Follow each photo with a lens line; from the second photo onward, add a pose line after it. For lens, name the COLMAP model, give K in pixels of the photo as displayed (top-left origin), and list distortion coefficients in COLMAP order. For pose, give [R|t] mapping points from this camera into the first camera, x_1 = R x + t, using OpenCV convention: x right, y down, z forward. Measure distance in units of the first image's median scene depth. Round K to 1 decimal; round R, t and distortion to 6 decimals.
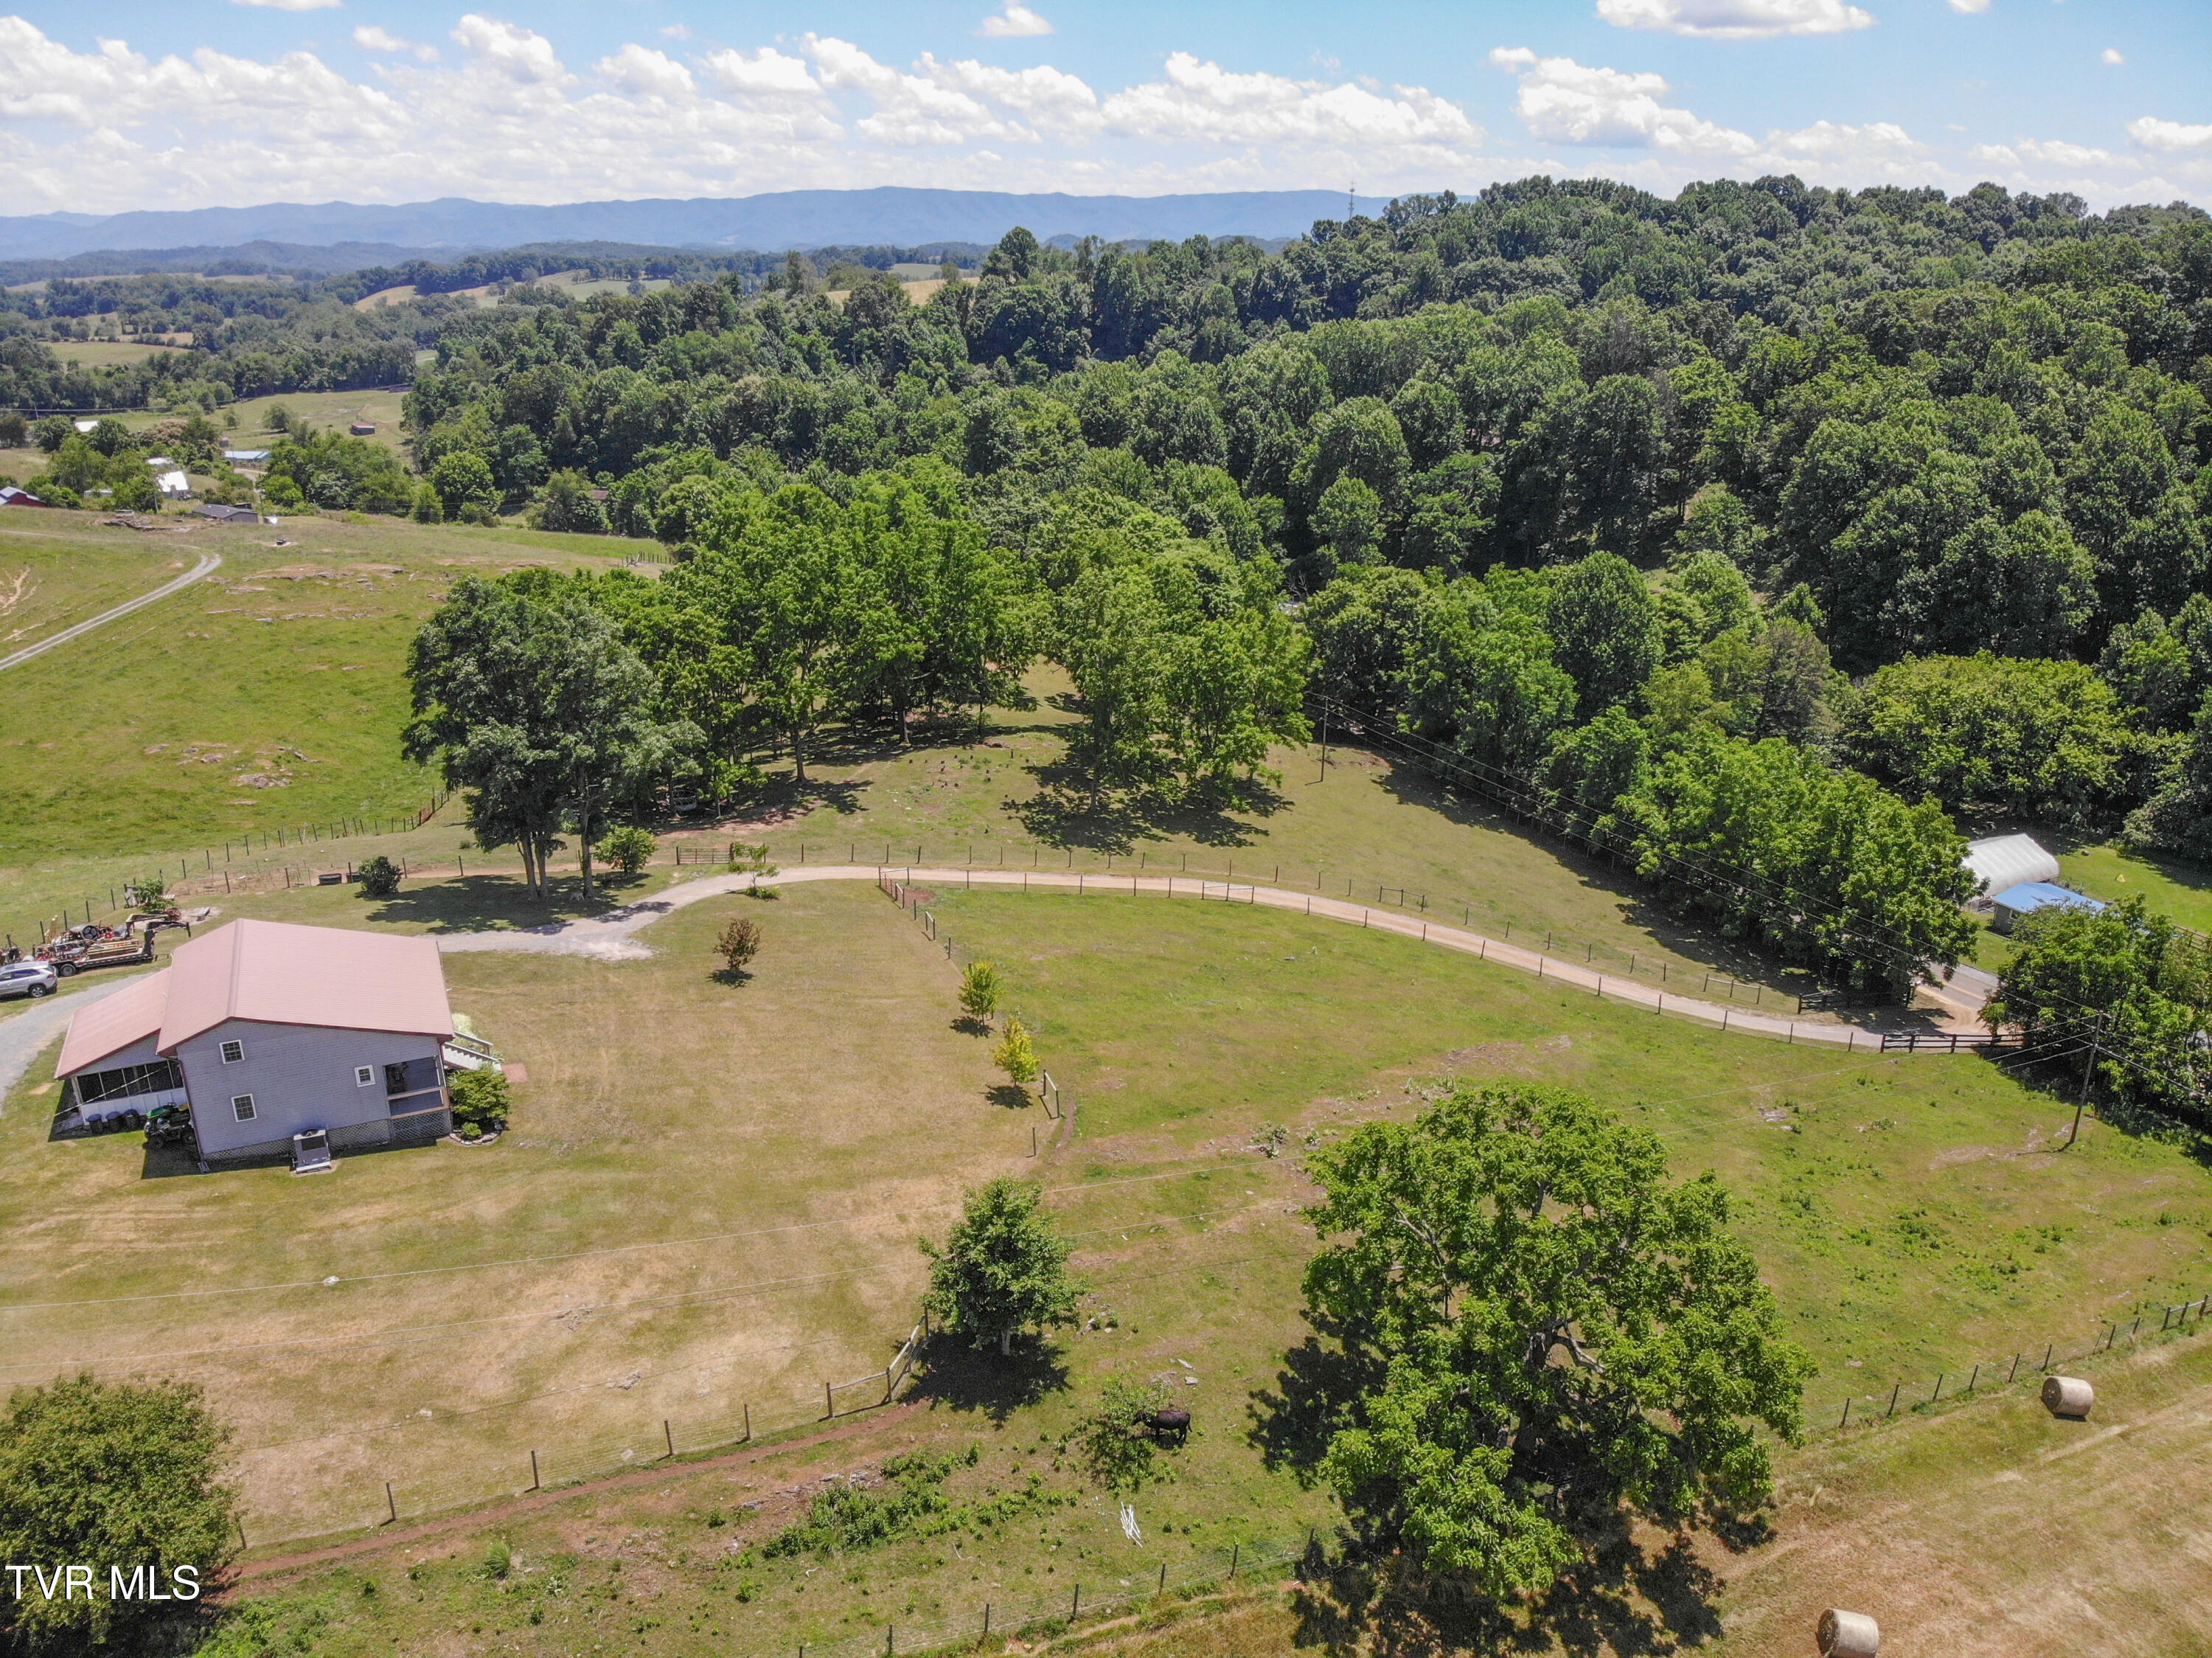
lens RADIAL K [[1615.3, 0, 1097.5], [0, 1615.3, 822.4], [0, 0, 1]] dist [0.070941, -0.177519]
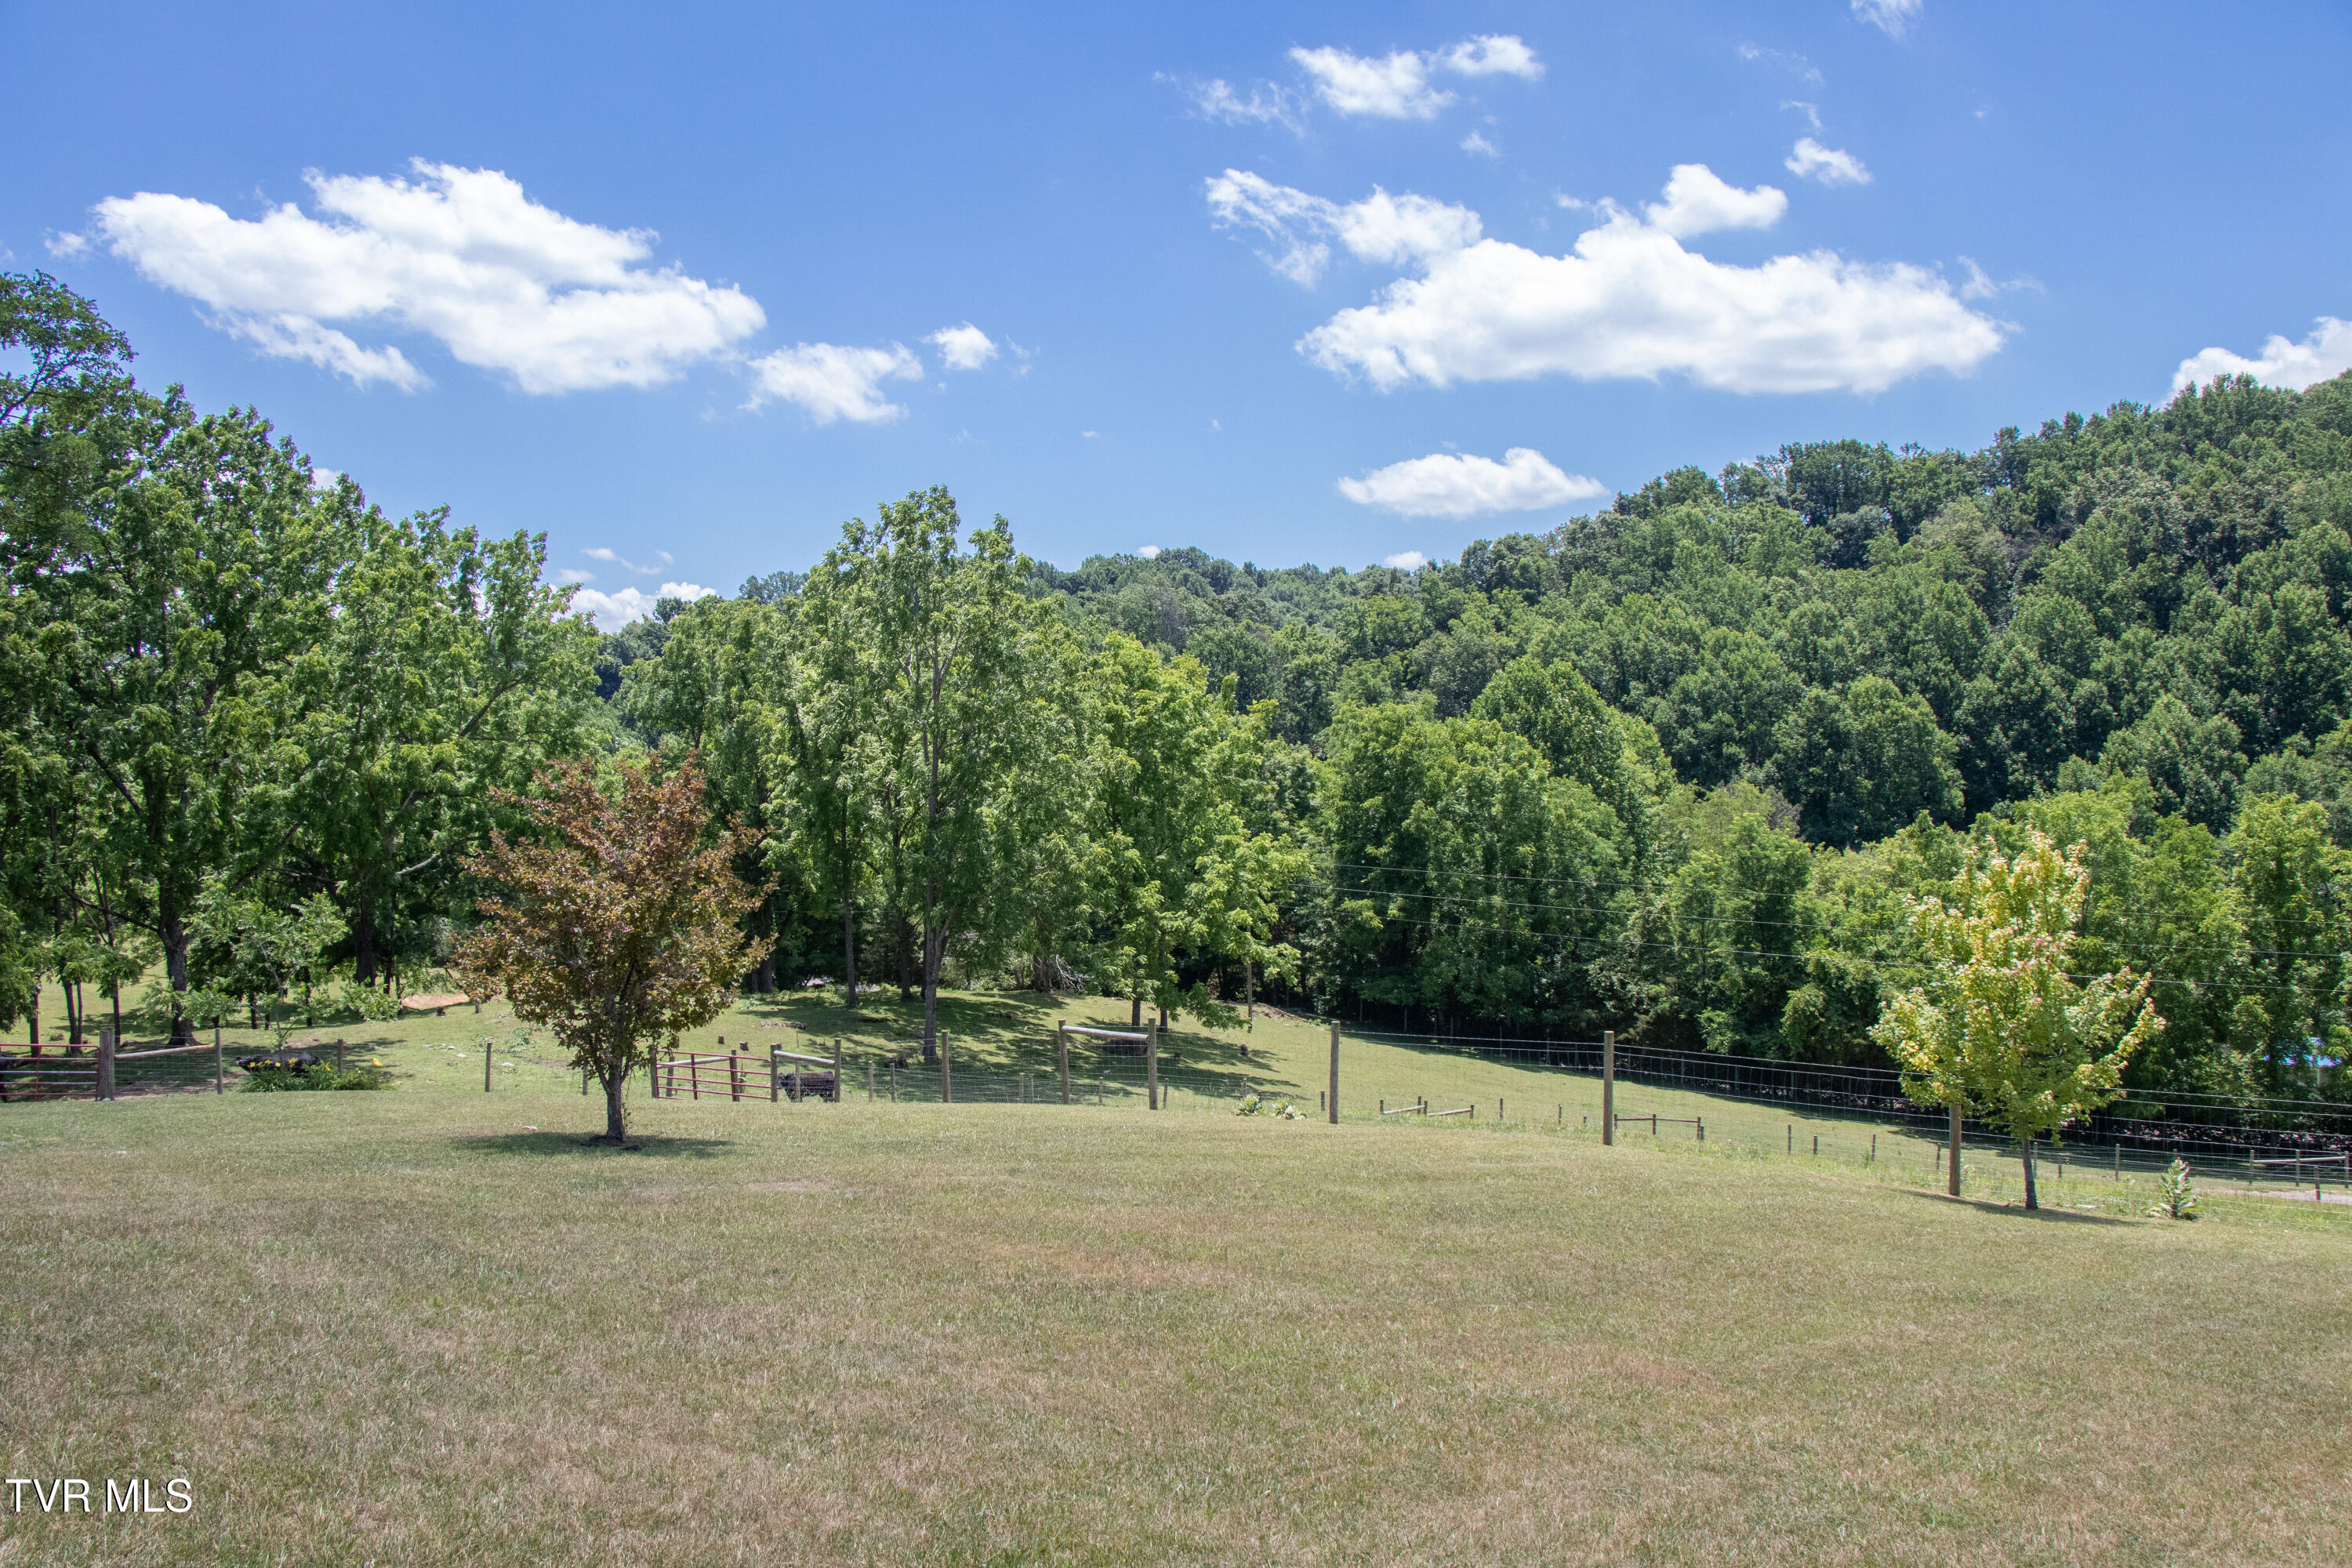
lens RADIAL K [[1942.0, 0, 1169.7], [0, 1942.0, 778.6], [0, 0, 1]] dist [-0.181734, 0.161457]
pose [[0.903268, -0.035286, 0.427624, -0.114651], [0.170819, 0.943804, -0.282940, 0.053655], [-0.393610, 0.328617, 0.858535, 0.351188]]
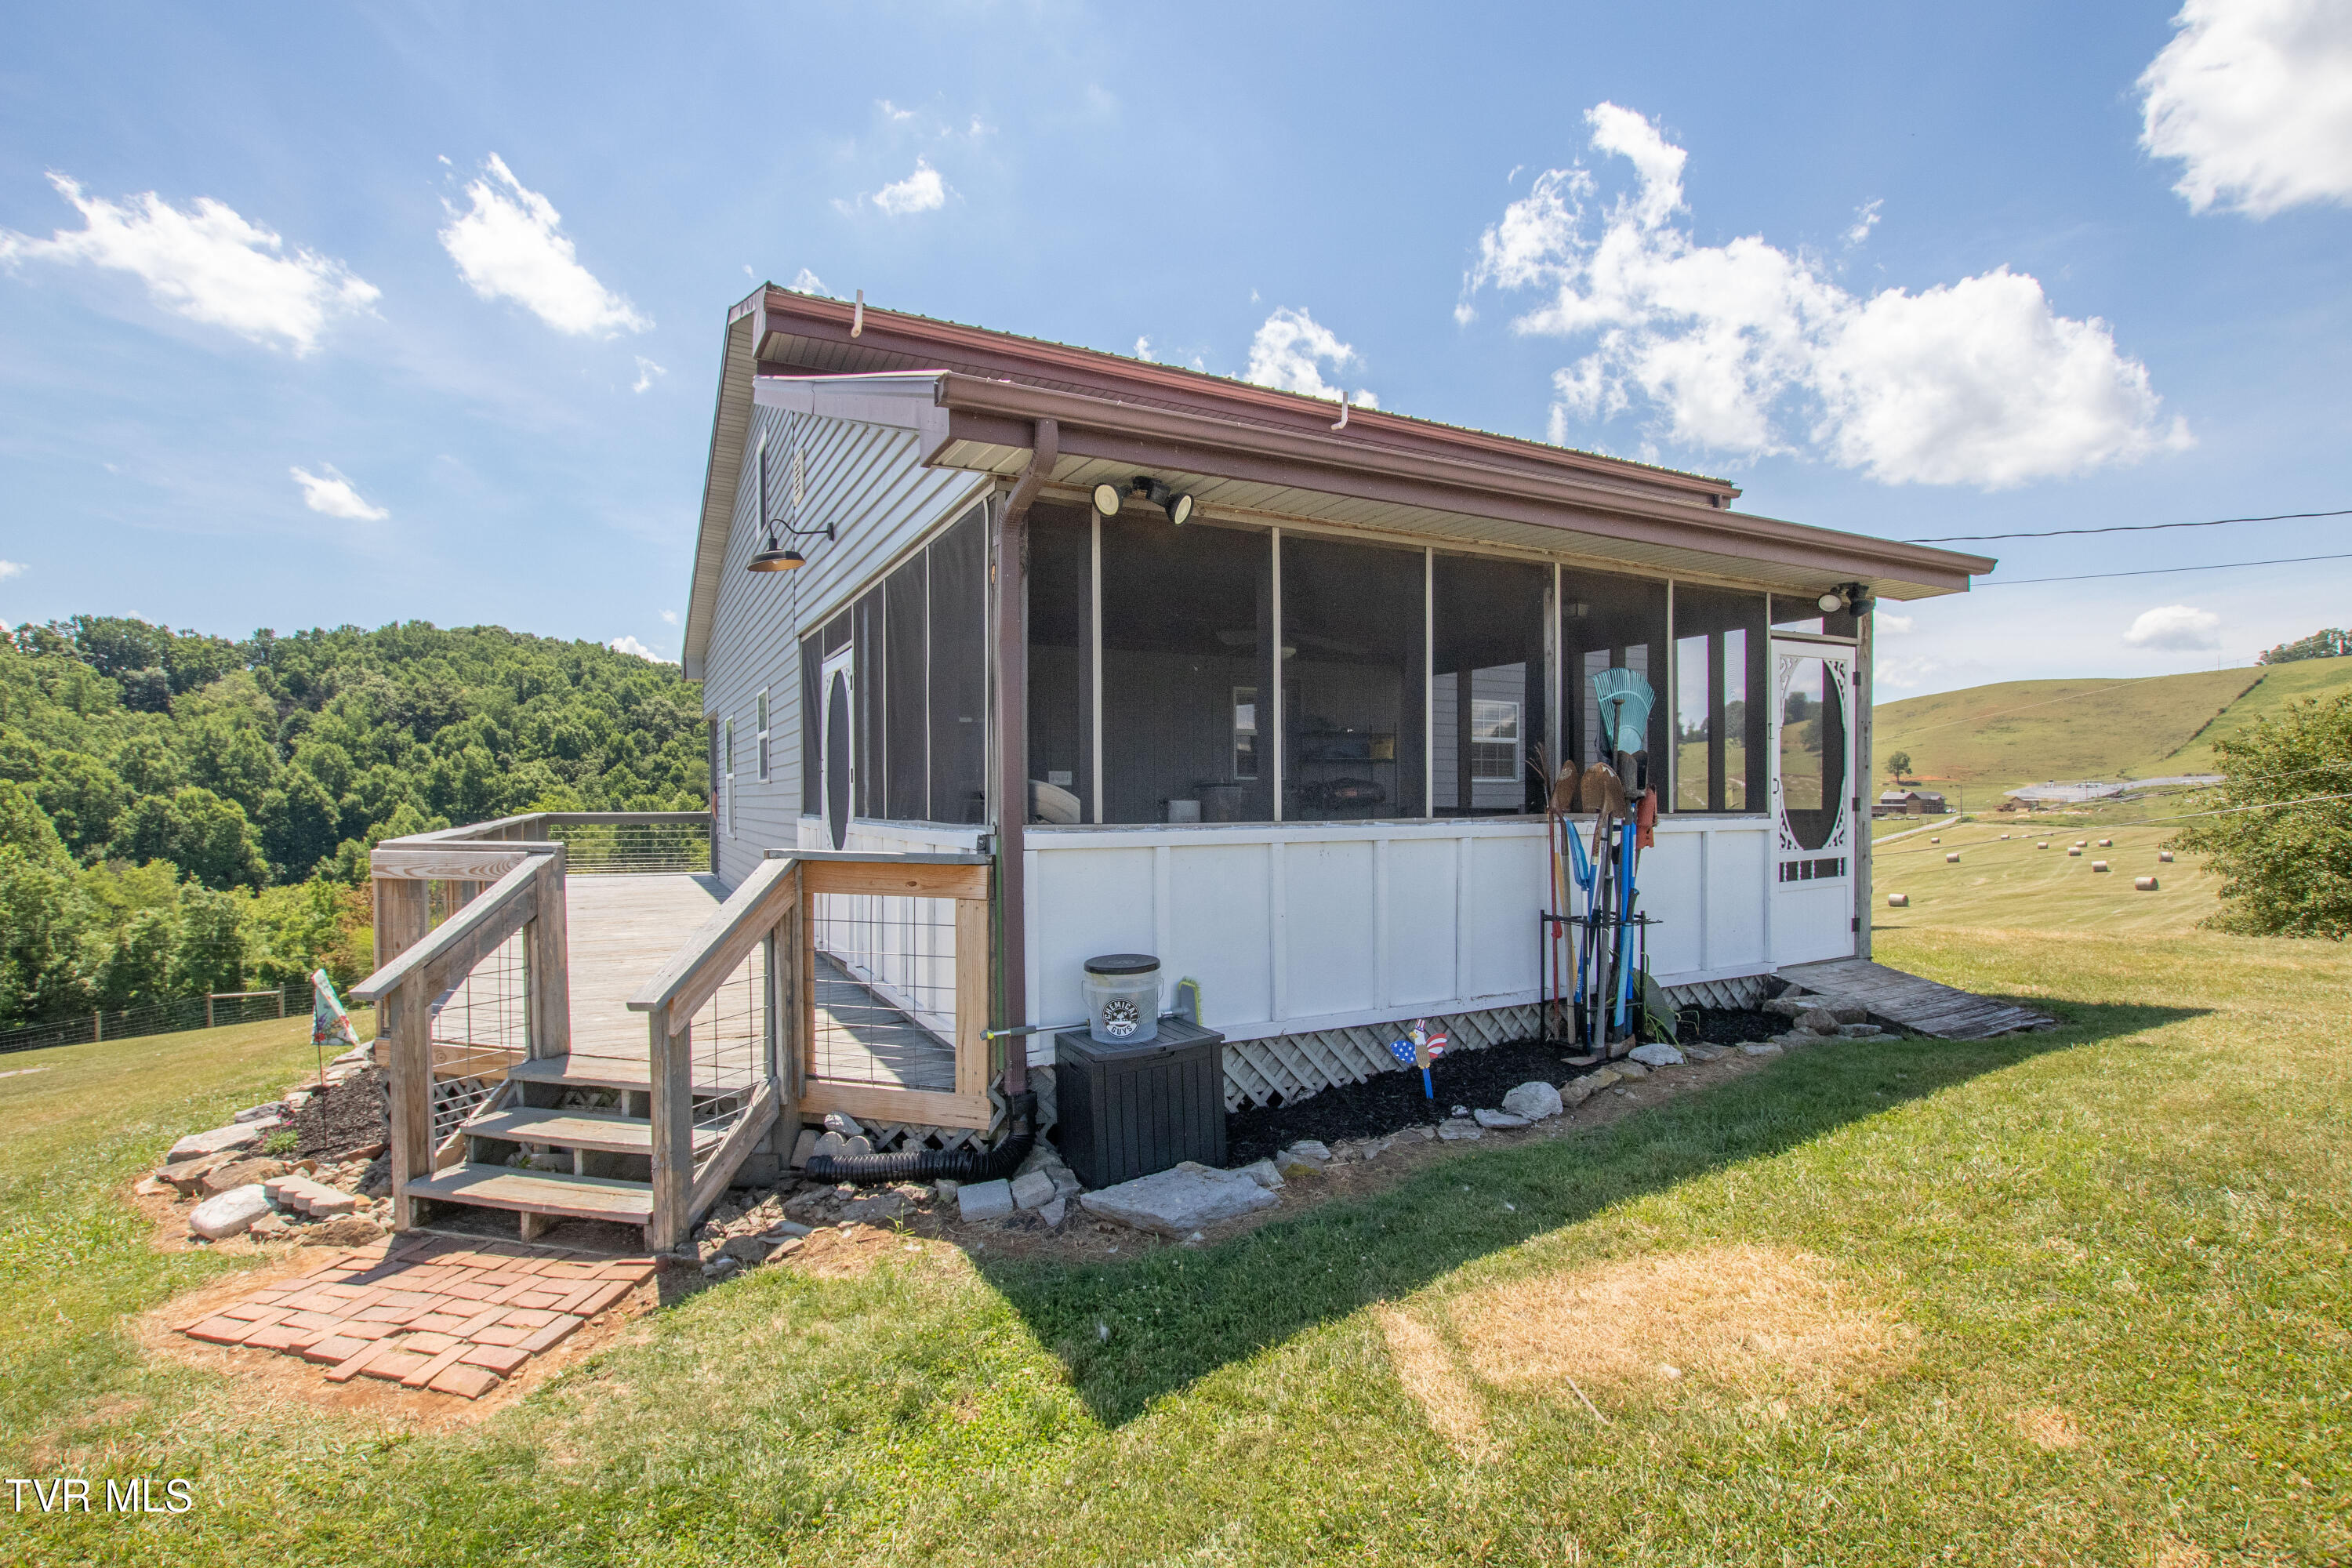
lens RADIAL K [[1092.0, 0, 1167.4], [0, 1092.0, 805.3], [0, 0, 1]] dist [-0.029515, 0.002193]
pose [[-0.045219, -0.005733, 0.998961, -0.240754], [0.336614, 0.941417, 0.020640, 0.047123], [-0.940556, 0.337197, -0.040640, 0.341127]]
